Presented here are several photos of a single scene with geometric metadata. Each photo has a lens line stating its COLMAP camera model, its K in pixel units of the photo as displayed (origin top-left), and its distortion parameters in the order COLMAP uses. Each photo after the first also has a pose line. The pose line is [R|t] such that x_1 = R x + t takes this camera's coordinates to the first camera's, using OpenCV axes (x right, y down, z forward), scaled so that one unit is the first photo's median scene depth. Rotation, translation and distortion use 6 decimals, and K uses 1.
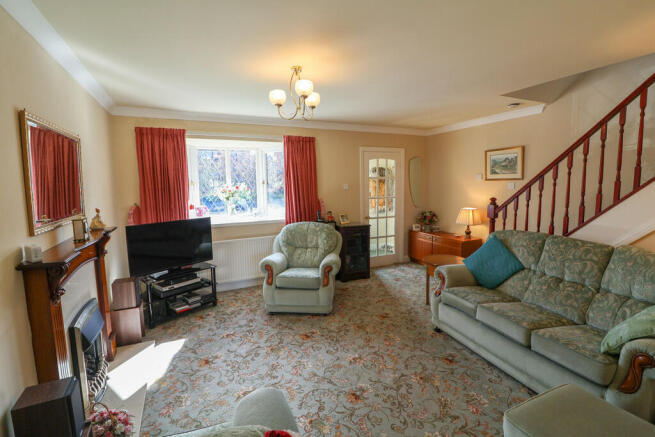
lens RADIAL K [[308.2, 0, 325.9], [0, 308.2, 216.0], [0, 0, 1]] dist [0.000475, -0.000957]
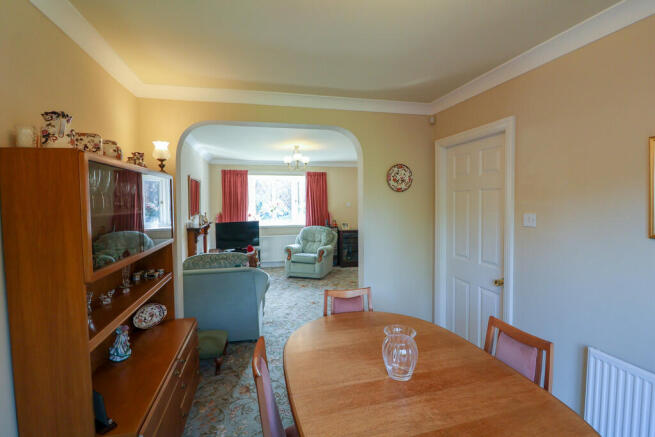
lens RADIAL K [[308.2, 0, 327.4], [0, 308.2, 217.0], [0, 0, 1]] dist [0.000475, -0.000957]
pose [[0.980673, 0.019804, -0.194647, 0.325583], [-0.030867, 0.998065, -0.053968, 0.061368], [0.193202, 0.058934, 0.979388, -0.596586]]
